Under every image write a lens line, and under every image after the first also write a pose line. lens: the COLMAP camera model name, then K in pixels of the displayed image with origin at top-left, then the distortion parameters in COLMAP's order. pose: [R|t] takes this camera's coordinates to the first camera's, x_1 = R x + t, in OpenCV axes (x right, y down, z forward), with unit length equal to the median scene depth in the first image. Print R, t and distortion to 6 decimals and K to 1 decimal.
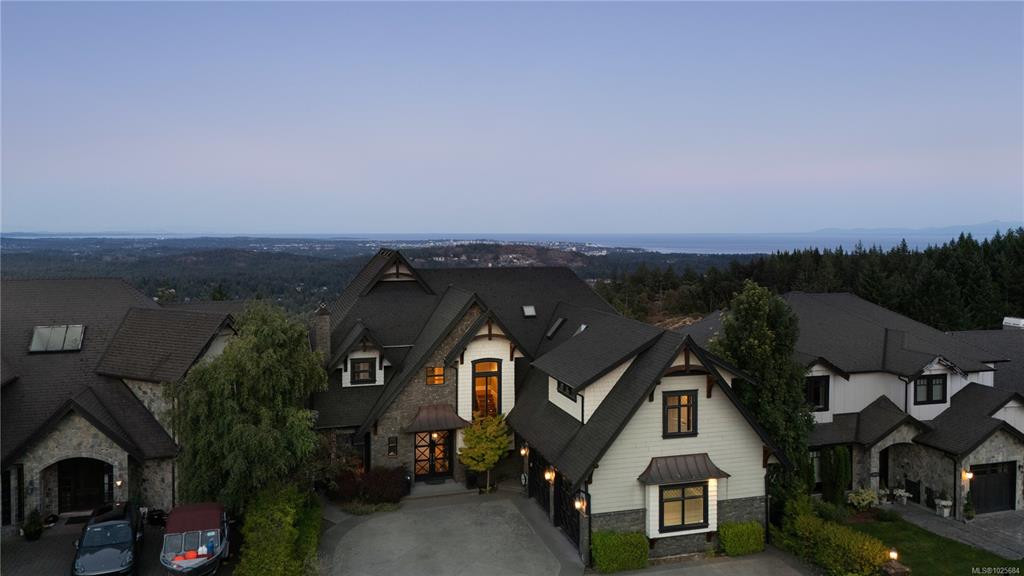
lens RADIAL K [[787.7, 0, 512.0], [0, 787.7, 288.0], [0, 0, 1]] dist [0.099372, -0.098143]
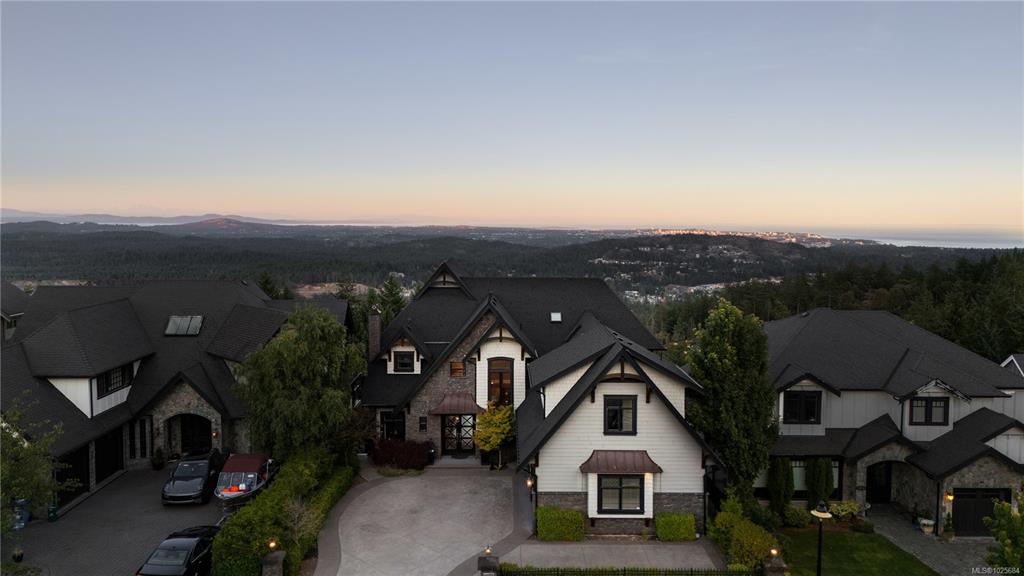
lens RADIAL K [[787.7, 0, 512.0], [0, 787.7, 288.0], [0, 0, 1]] dist [0.099372, -0.098143]
pose [[0.960192, 0.030996, -0.277617, 0.312317], [-0.026400, 0.999446, 0.020279, -0.039513], [0.278091, -0.012143, 0.960478, -0.134507]]
